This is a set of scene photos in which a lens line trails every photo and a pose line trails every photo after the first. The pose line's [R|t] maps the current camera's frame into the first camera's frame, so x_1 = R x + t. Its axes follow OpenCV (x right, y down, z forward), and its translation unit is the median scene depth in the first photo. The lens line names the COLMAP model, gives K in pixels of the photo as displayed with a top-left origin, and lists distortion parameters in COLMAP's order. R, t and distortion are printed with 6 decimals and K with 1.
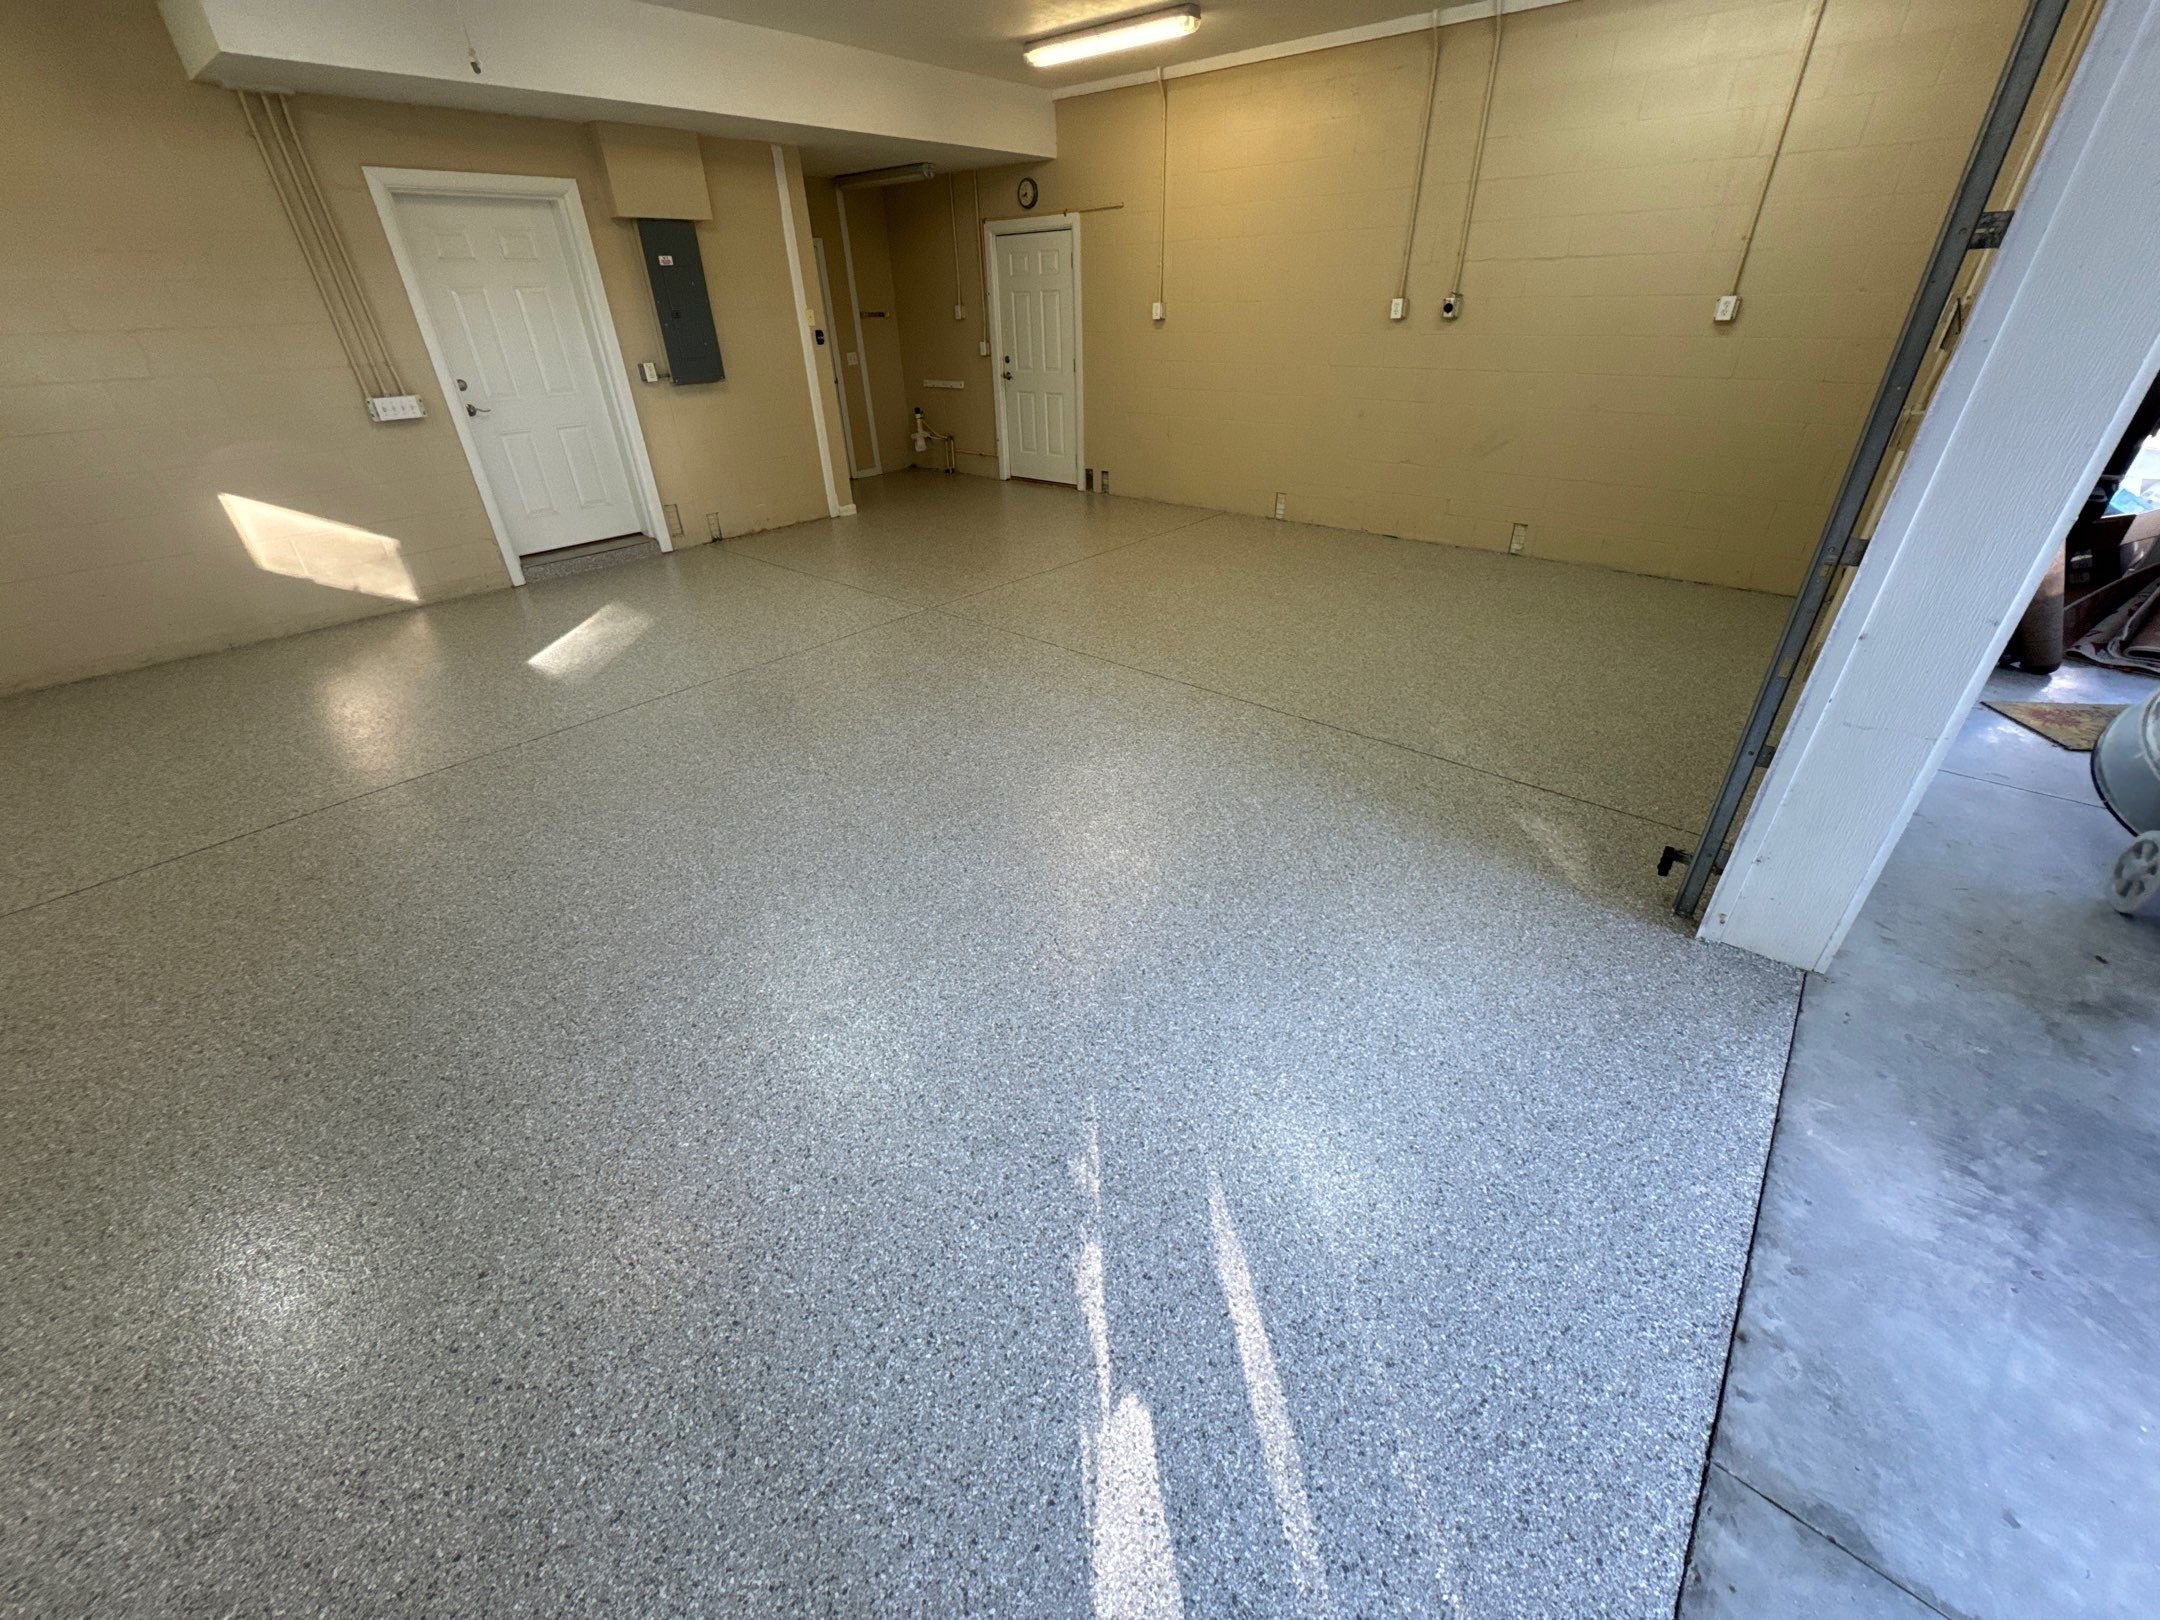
lens RADIAL K [[866.3, 0, 1090.4], [0, 866.3, 807.5], [0, 0, 1]] dist [-0.001433, -0.000510]
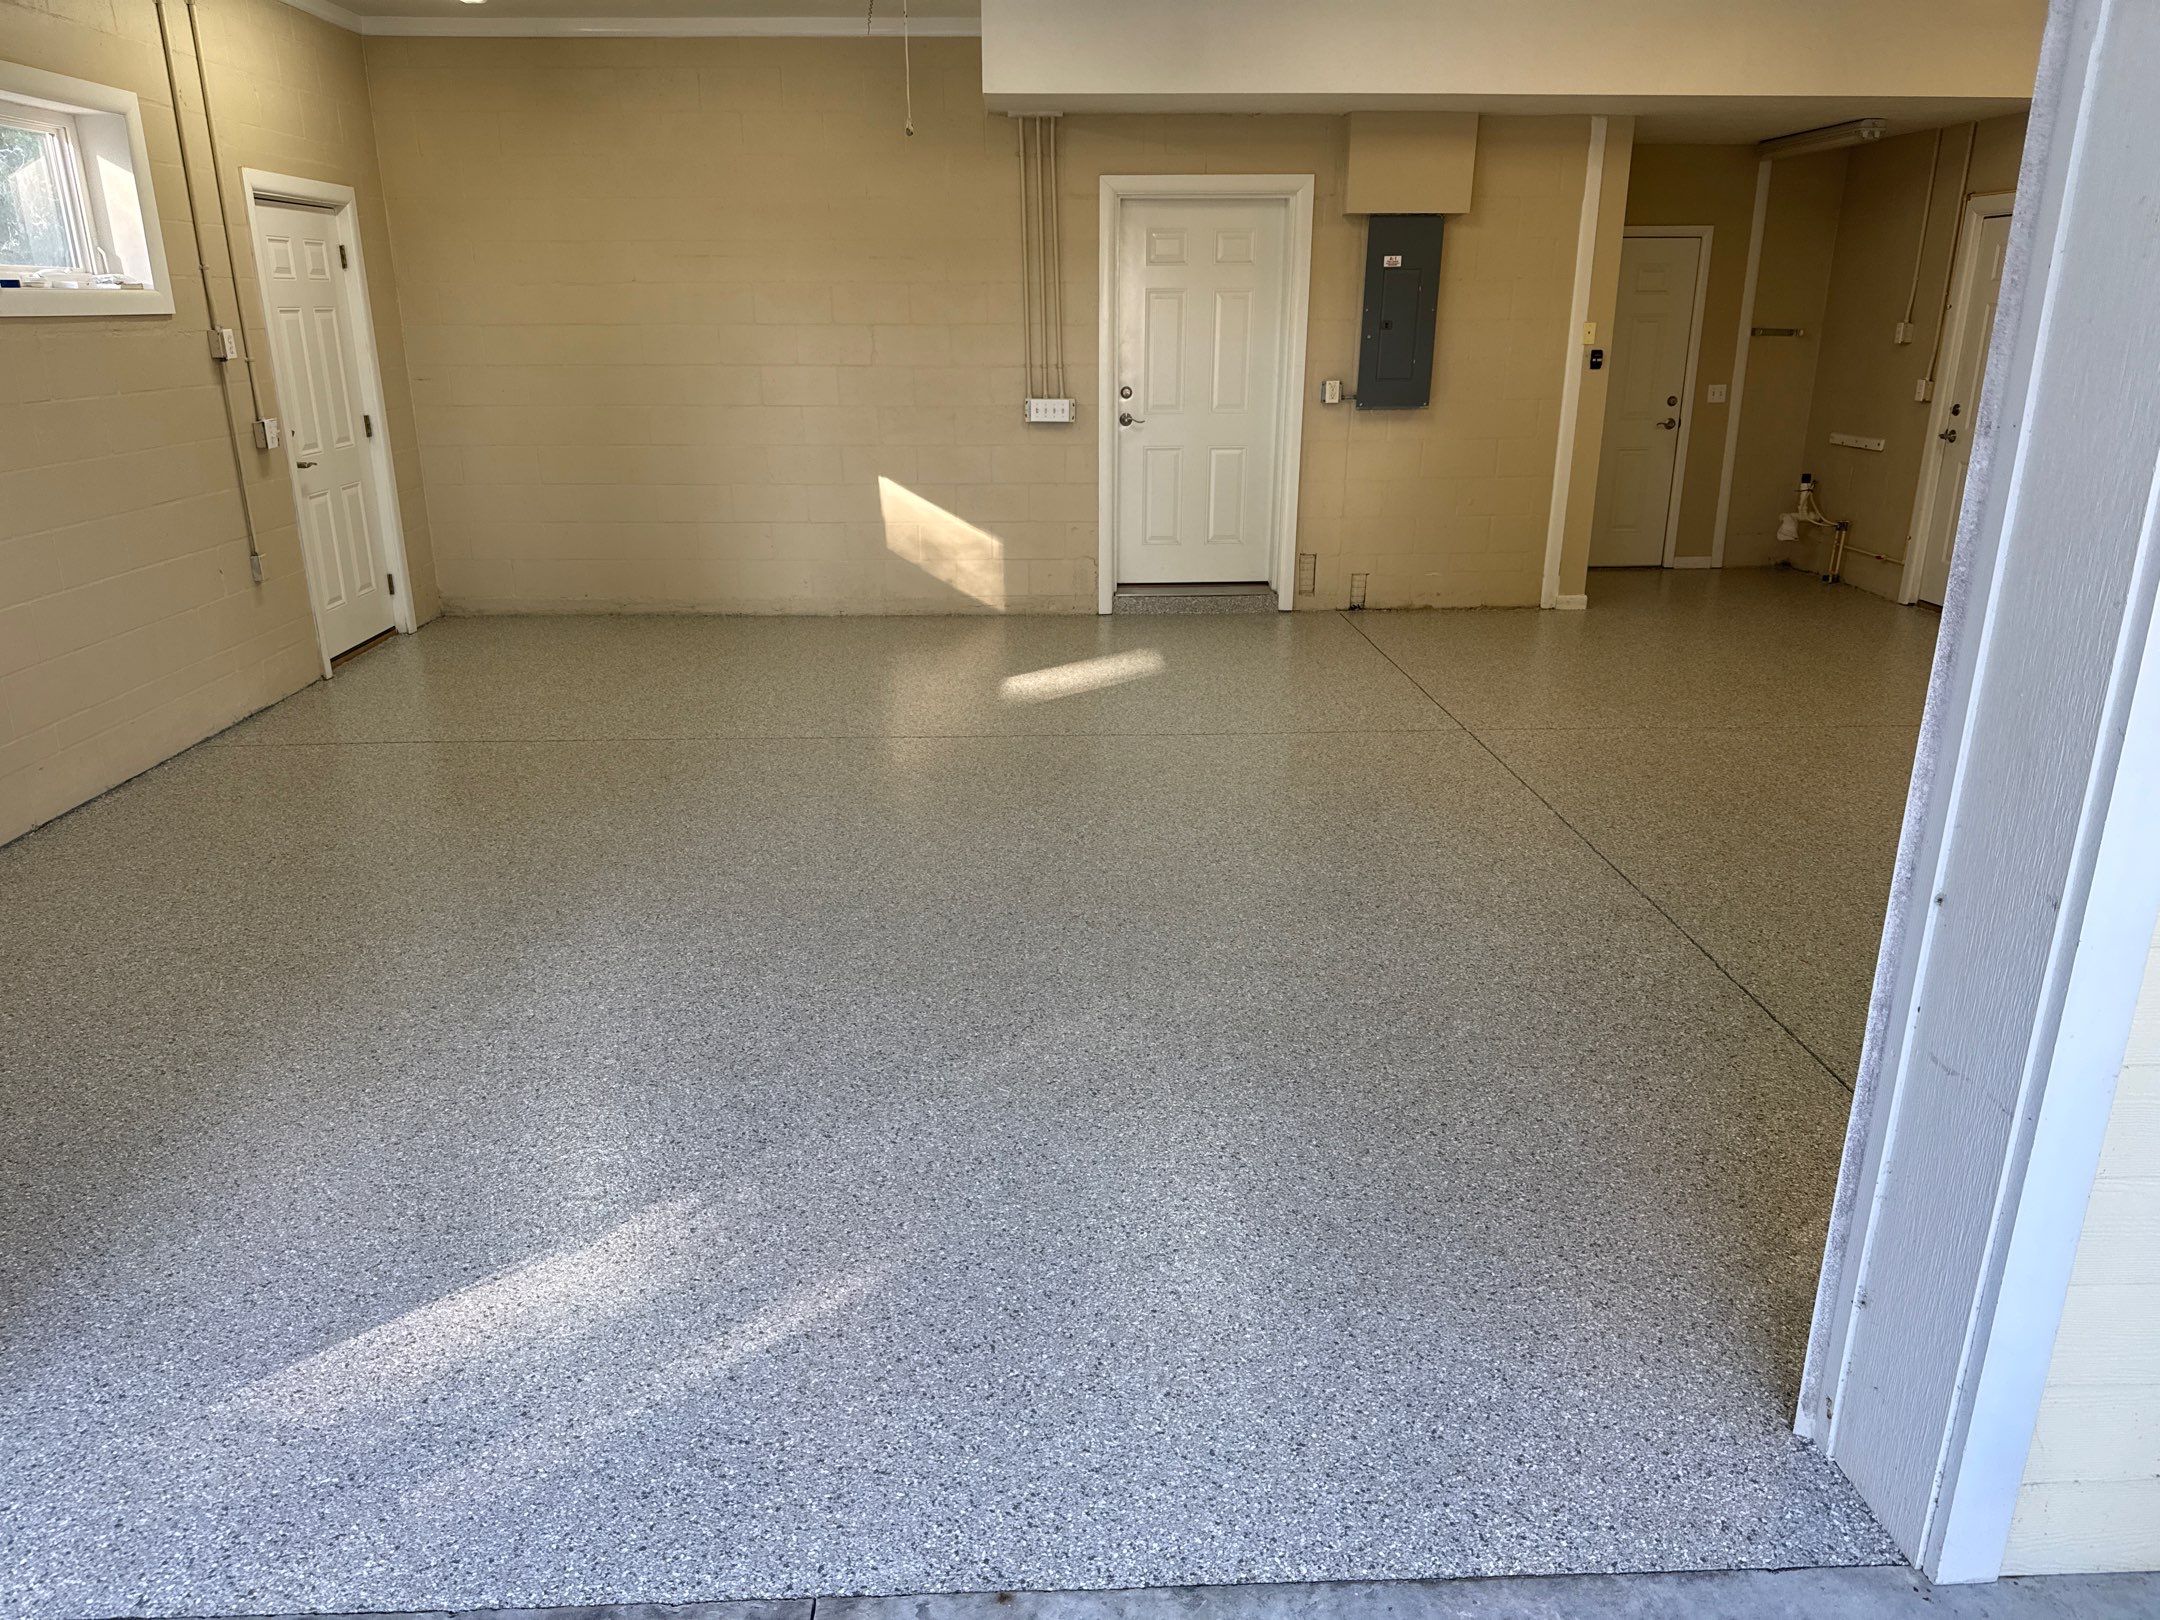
lens RADIAL K [[1522.0, 0, 1073.8], [0, 1522.0, 816.9], [0, 0, 1]] dist [0.087029, -0.120825]
pose [[0.674798, 0.249287, -0.694624, 0.442040], [-0.387154, 0.920886, -0.045615, 0.007903], [0.628299, 0.299707, 0.717925, -0.035697]]
